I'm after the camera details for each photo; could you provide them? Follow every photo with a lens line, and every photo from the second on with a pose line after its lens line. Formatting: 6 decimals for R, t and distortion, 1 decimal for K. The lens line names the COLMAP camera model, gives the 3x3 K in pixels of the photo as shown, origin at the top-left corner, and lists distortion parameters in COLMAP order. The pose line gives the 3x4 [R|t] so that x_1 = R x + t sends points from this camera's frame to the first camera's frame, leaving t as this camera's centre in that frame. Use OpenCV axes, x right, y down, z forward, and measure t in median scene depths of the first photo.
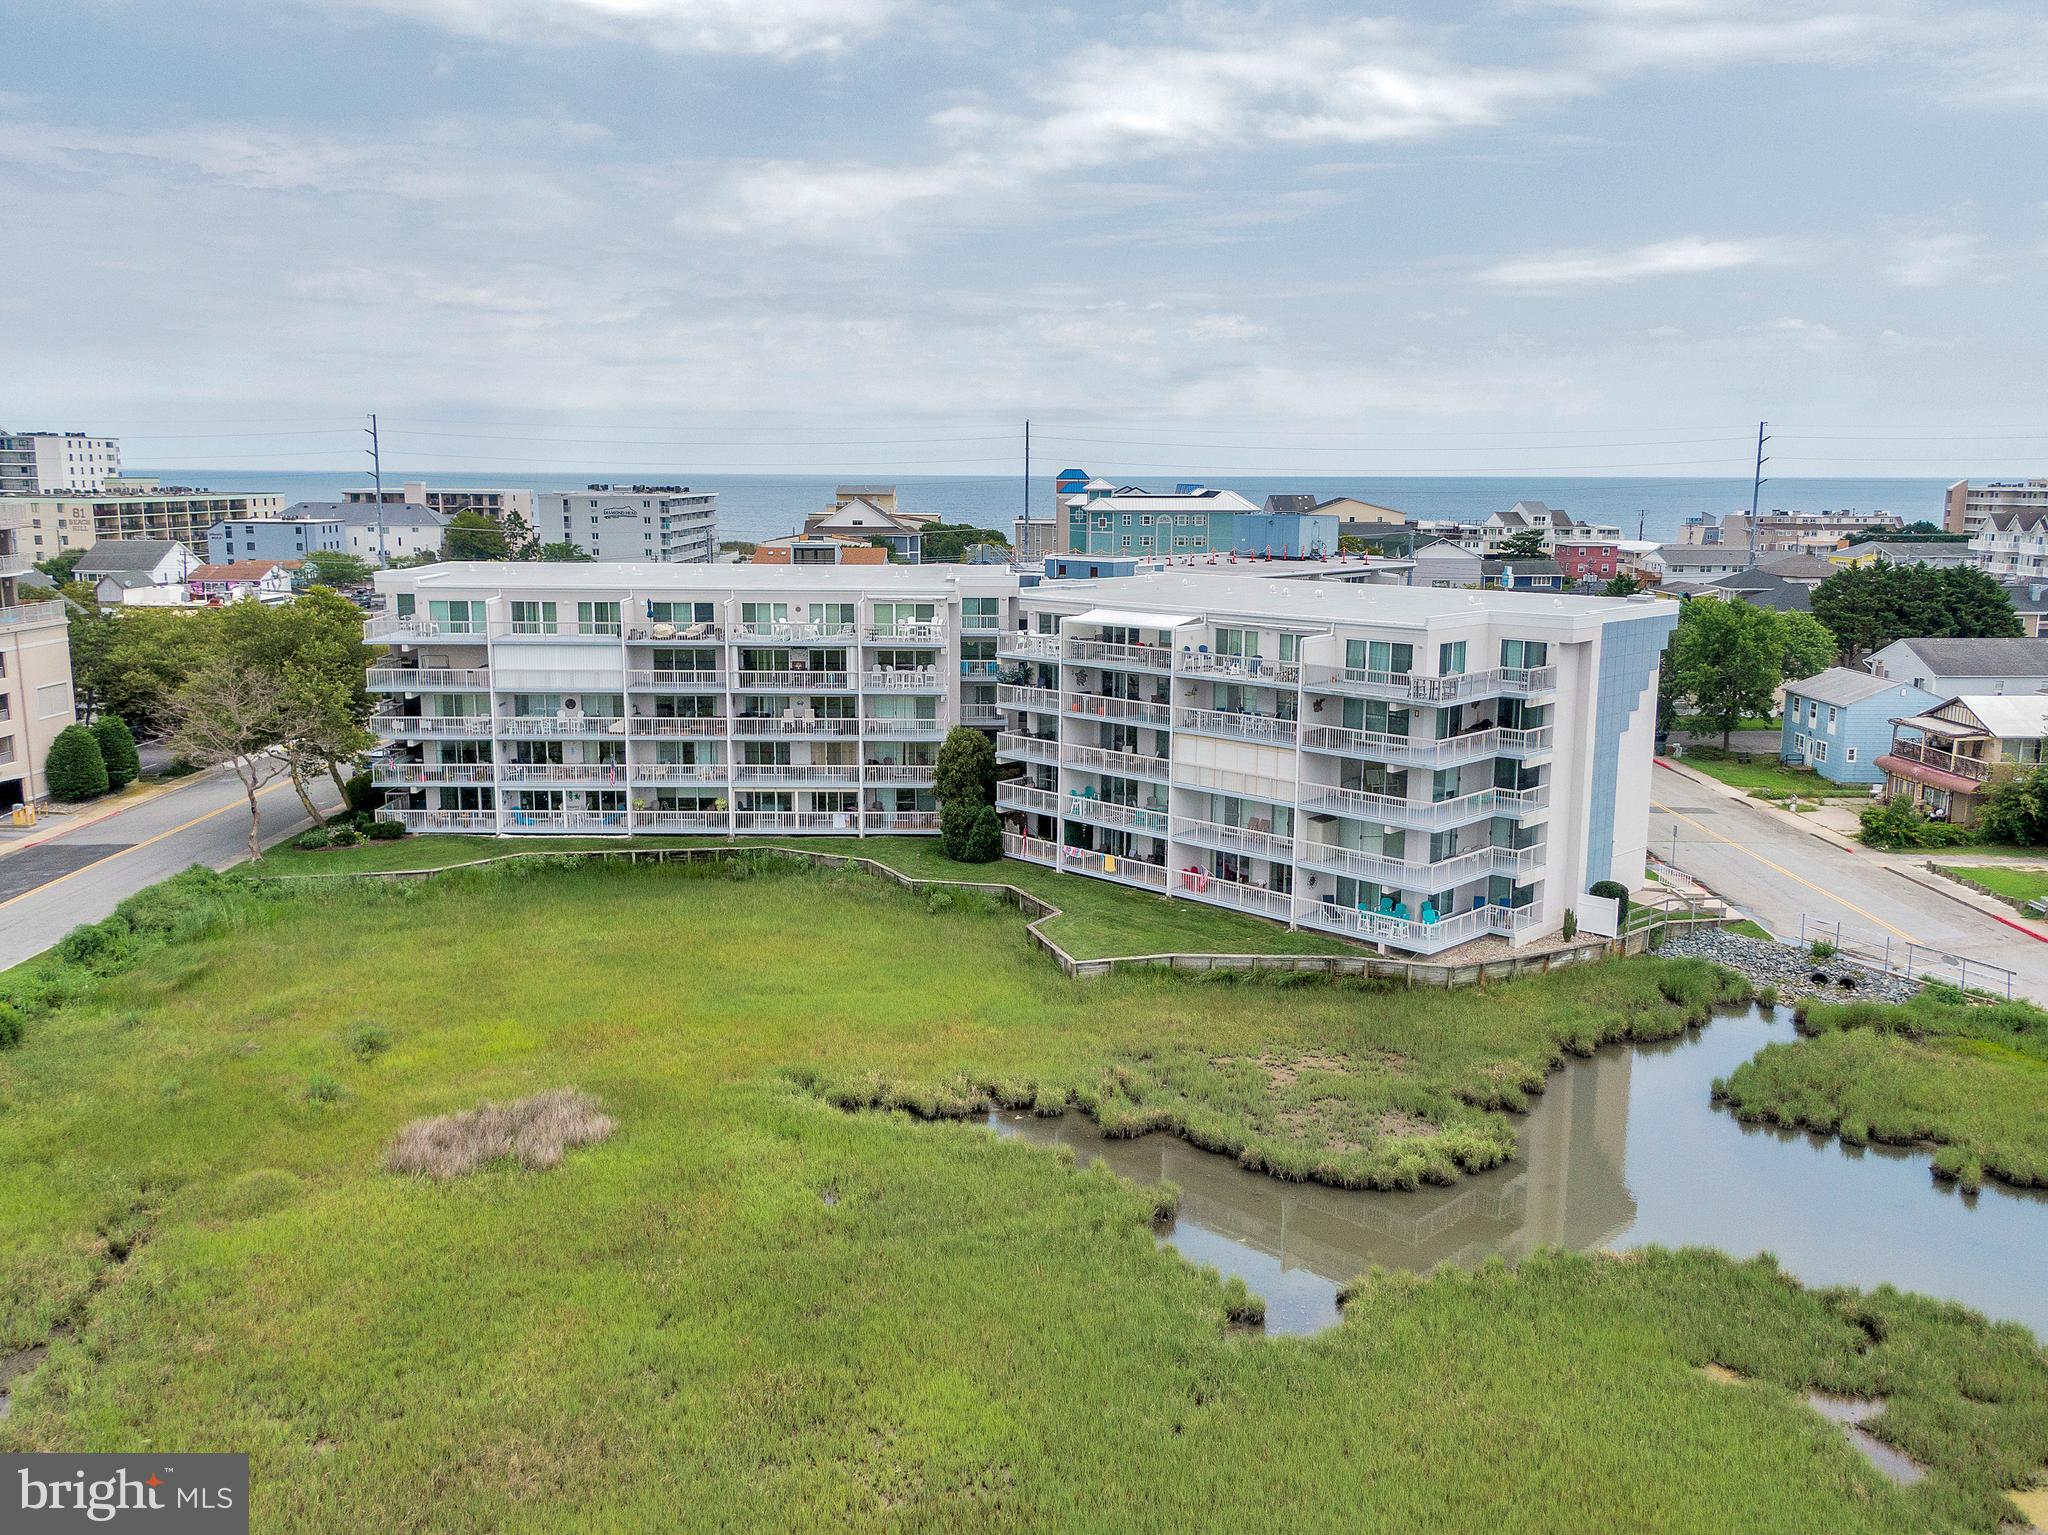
lens RADIAL K [[1747.5, 0, 1013.3], [0, 1747.5, 837.7], [0, 0, 1]] dist [0.059963, -0.090961]
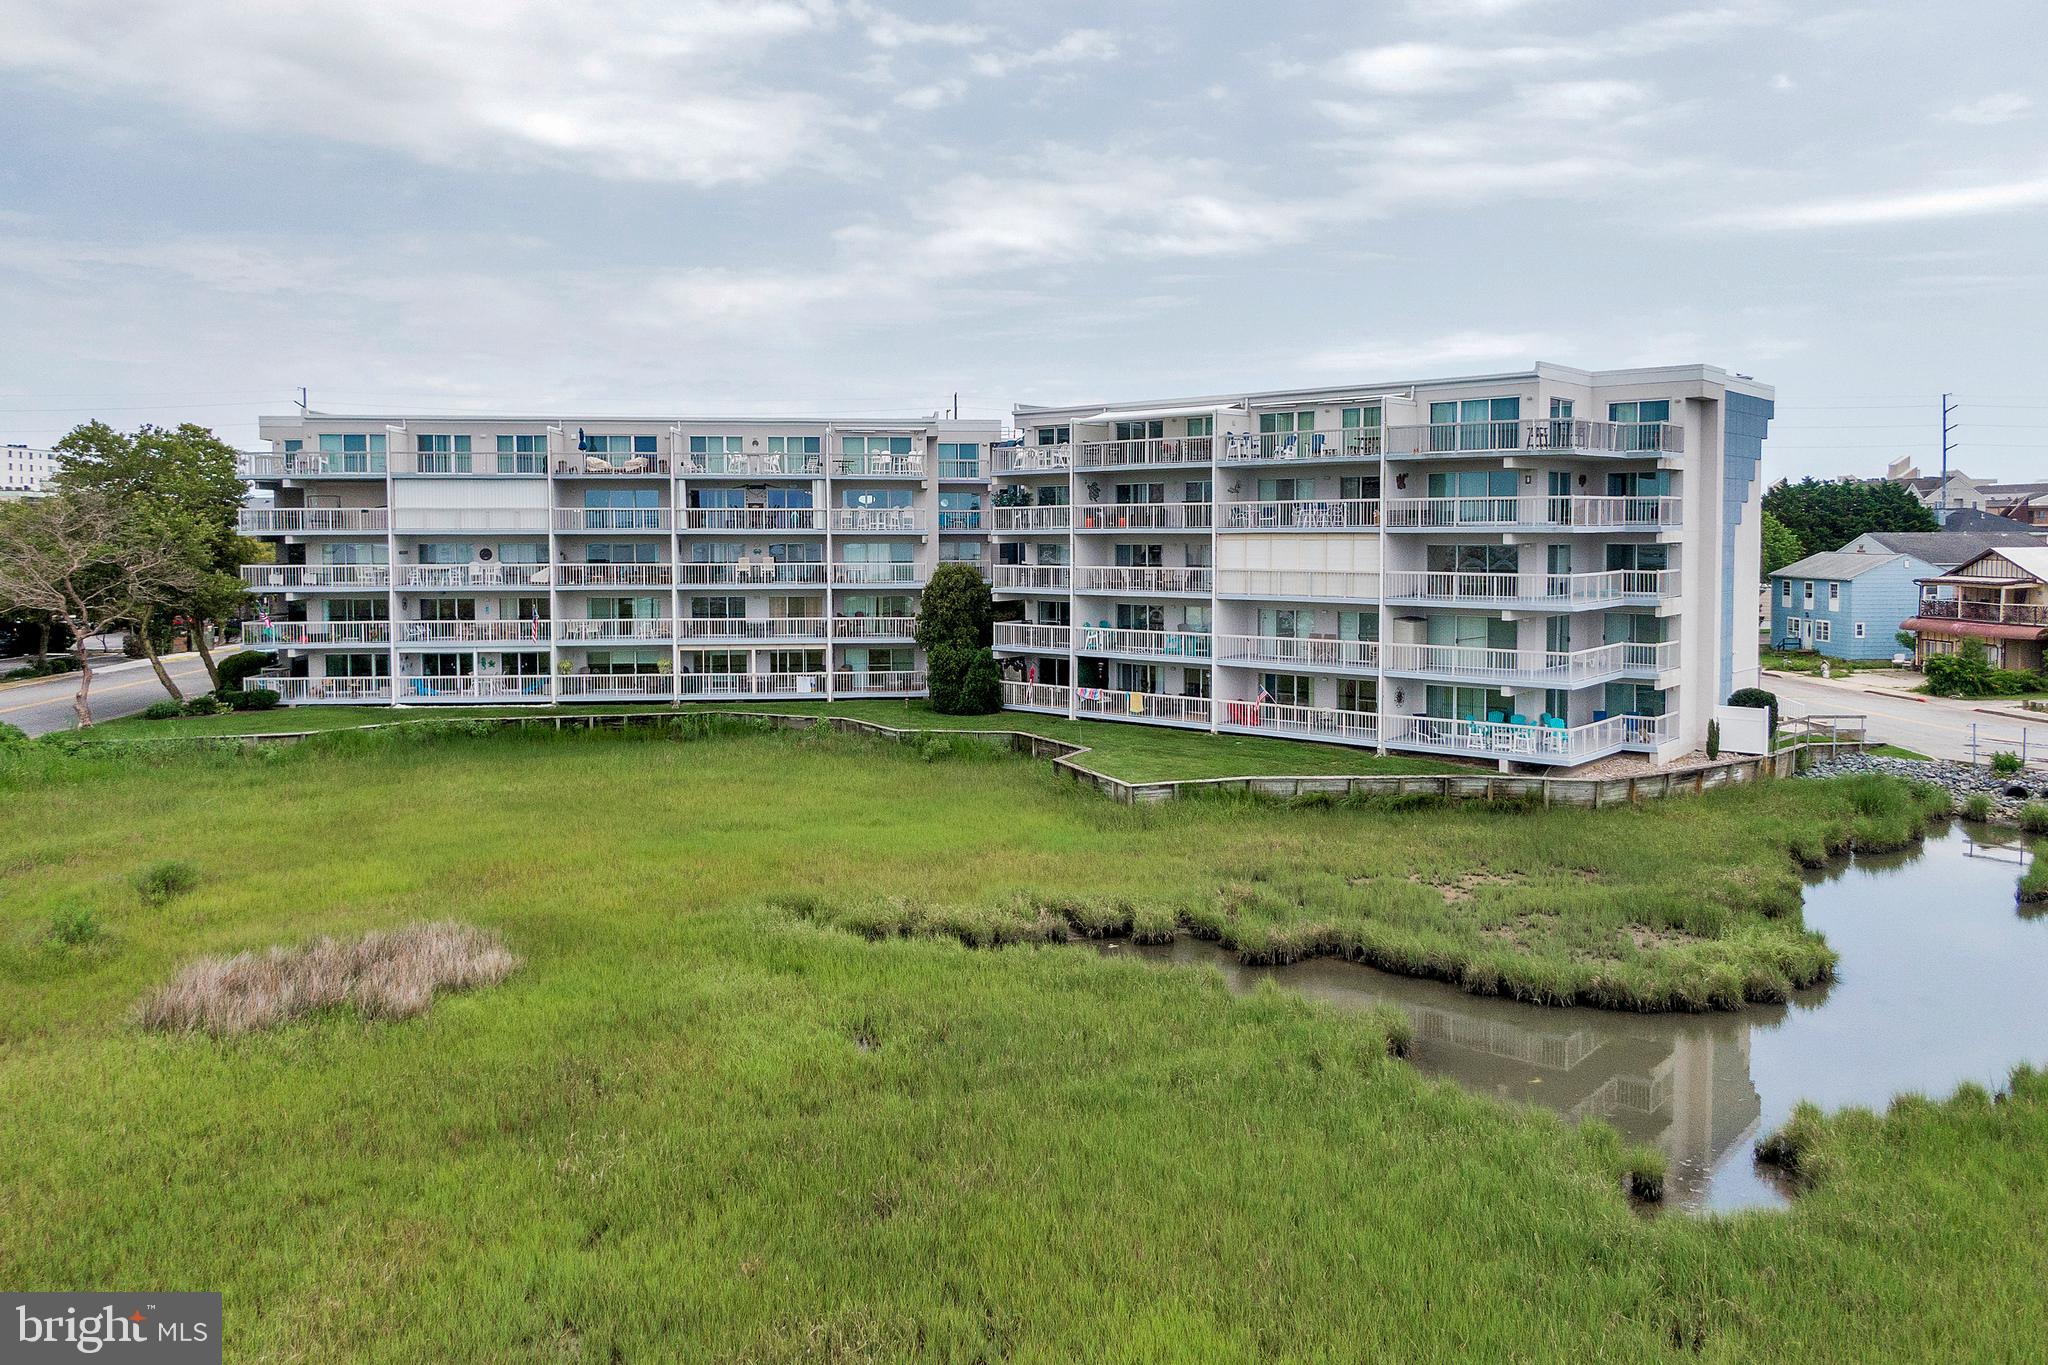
lens RADIAL K [[1543.2, 0, 1021.6], [0, 1543.2, 650.3], [0, 0, 1]] dist [0.045891, -0.077491]
pose [[0.997090, -0.015014, 0.074745, -0.057320], [0.025076, 0.990450, -0.135570, 0.093101], [-0.071995, 0.137050, 0.987944, 0.281200]]
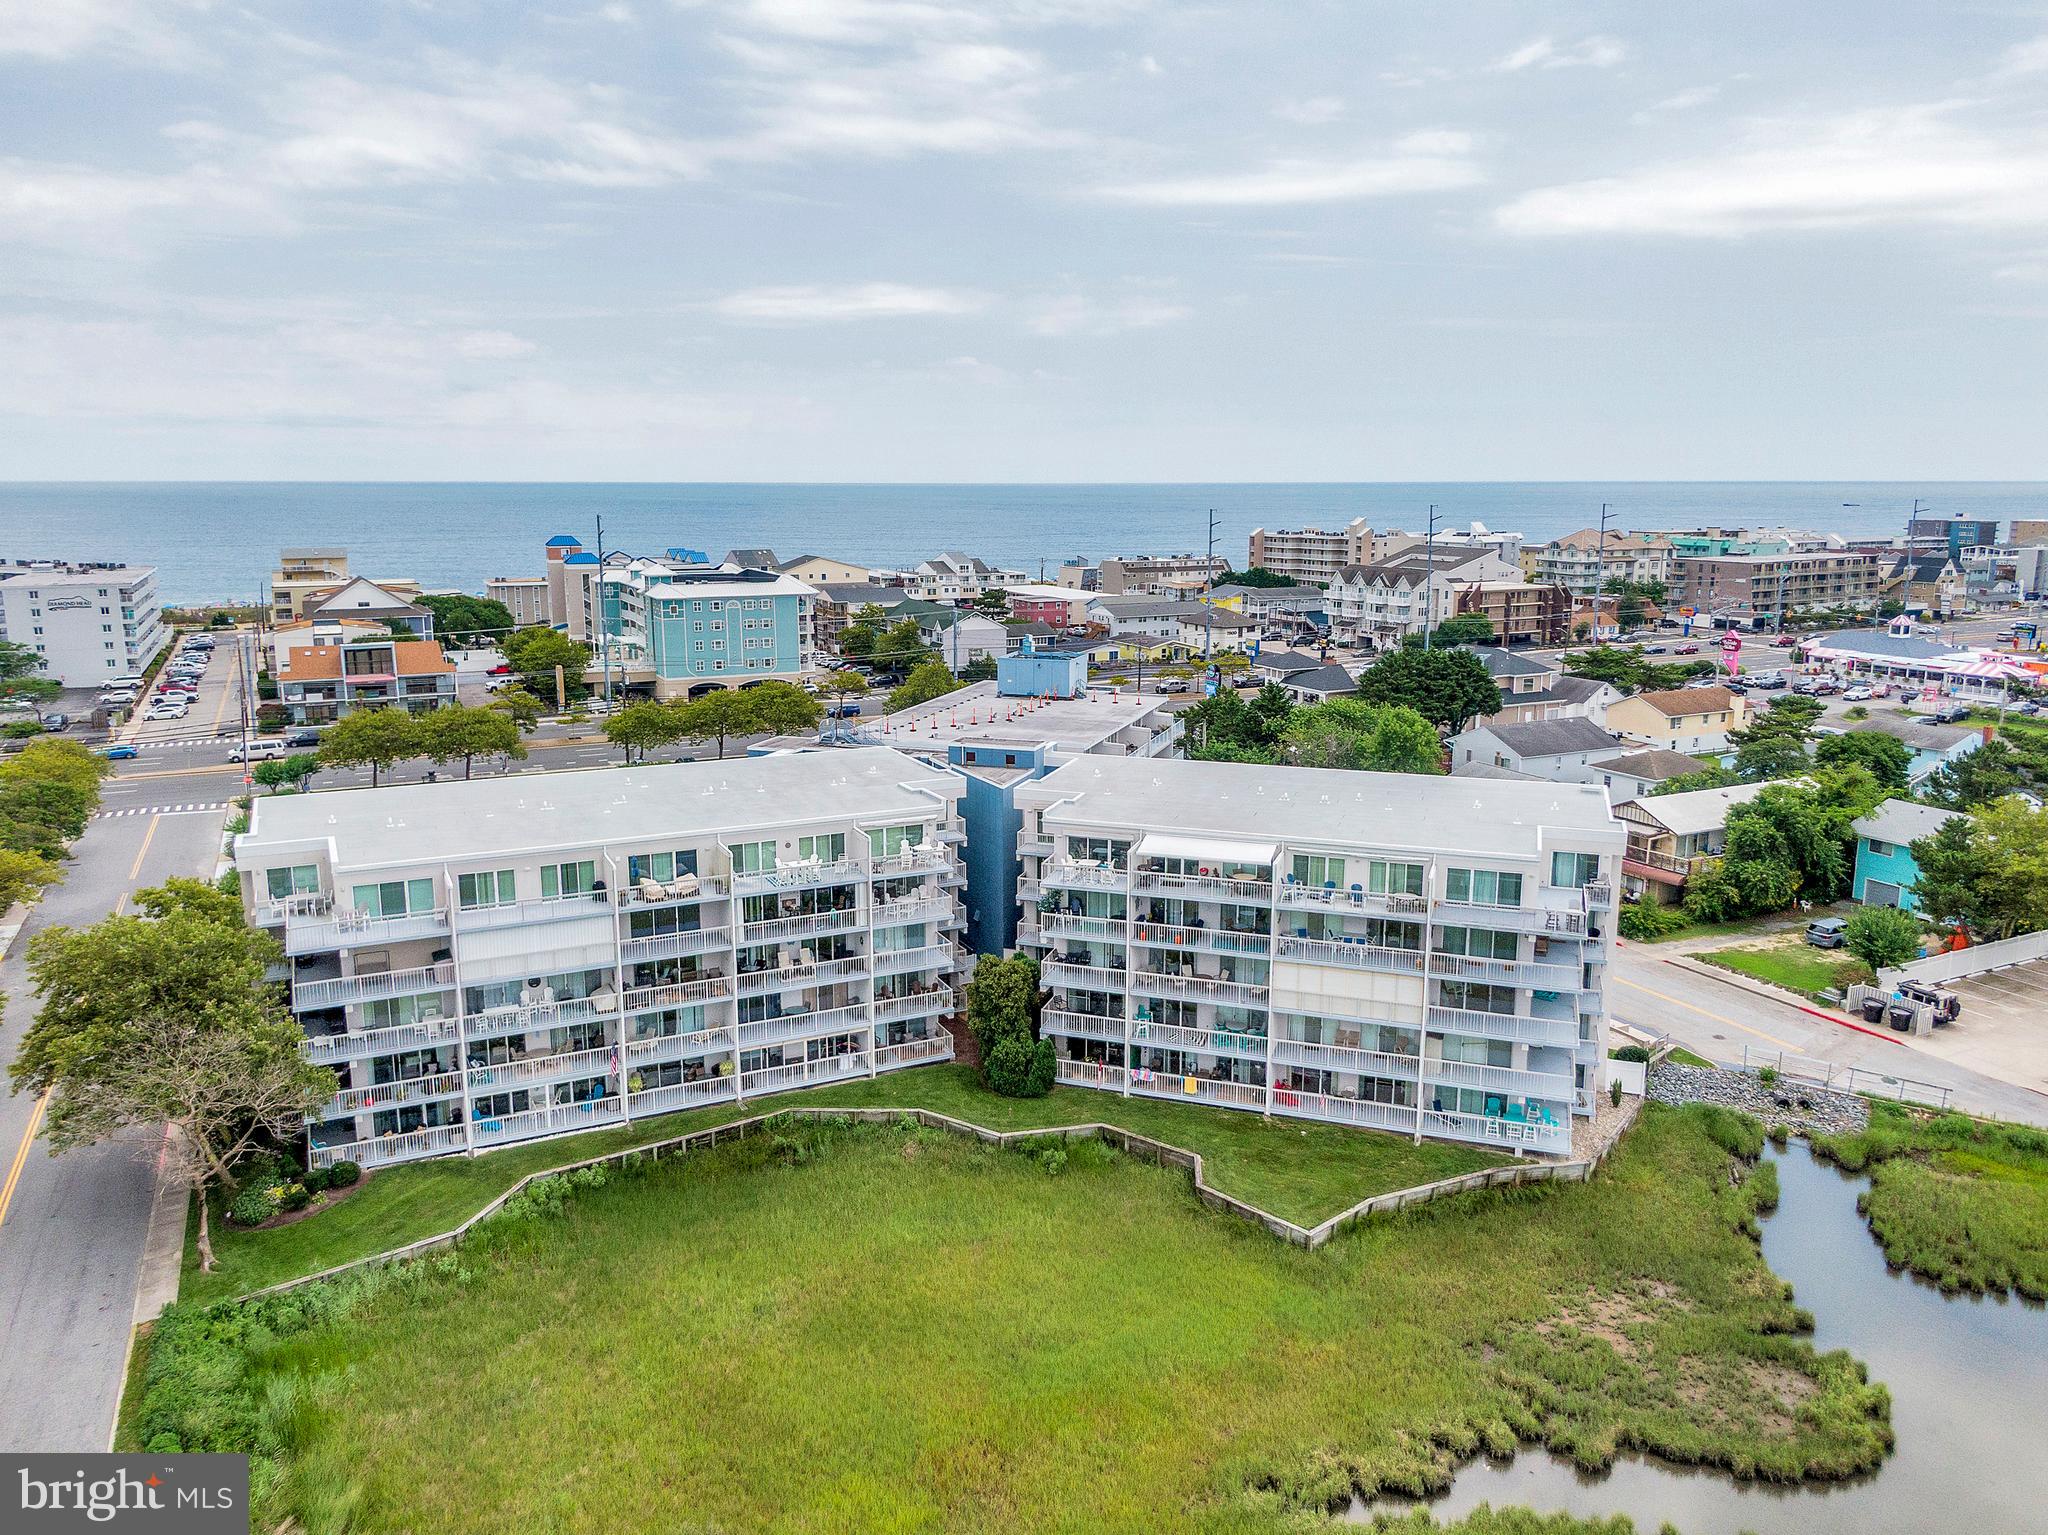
lens RADIAL K [[1525.8, 0, 1026.7], [0, 1525.8, 761.7], [0, 0, 1]] dist [0.008192, 0.000017]
pose [[0.892304, -0.089269, 0.442521, -0.424522], [0.094610, 0.995464, 0.010039, -0.199429], [-0.441410, 0.032909, 0.896702, 0.251067]]
